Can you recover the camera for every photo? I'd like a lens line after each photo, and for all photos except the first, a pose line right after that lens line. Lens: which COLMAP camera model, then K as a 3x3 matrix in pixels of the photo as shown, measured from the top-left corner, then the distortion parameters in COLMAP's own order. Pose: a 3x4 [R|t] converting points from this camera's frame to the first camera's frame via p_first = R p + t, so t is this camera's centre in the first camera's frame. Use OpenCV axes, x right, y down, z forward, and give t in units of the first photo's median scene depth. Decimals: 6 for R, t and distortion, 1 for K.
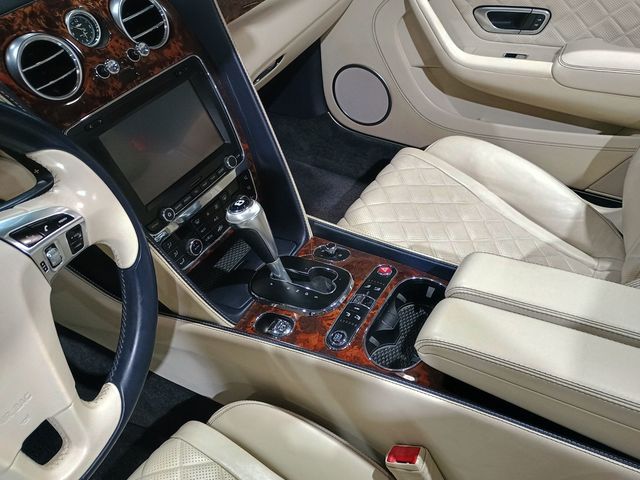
lens RADIAL K [[541.8, 0, 318.8], [0, 541.8, 239.1], [0, 0, 1]] dist [0.057951, -0.078068]
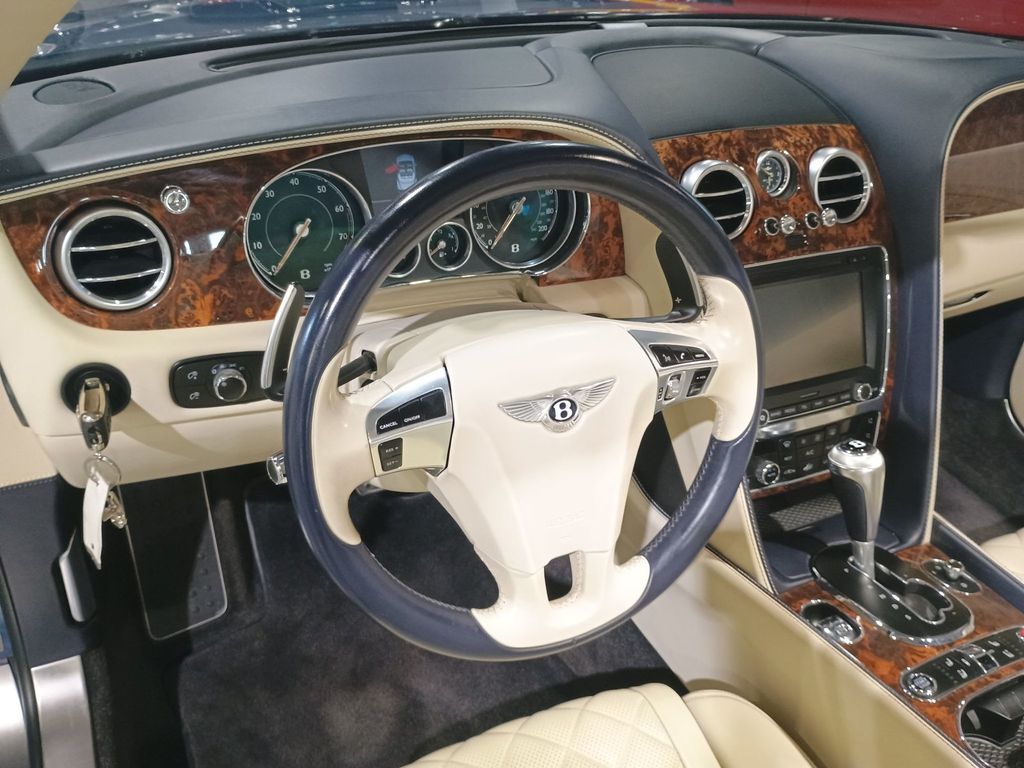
lens RADIAL K [[866.9, 0, 513.7], [0, 866.9, 384.7], [0, 0, 1]] dist [0.057951, -0.078068]
pose [[0.821282, 0.392838, -0.413732, -0.072252], [-0.456812, 0.887231, -0.064372, 0.147857], [0.341788, 0.241866, 0.908120, -0.232500]]
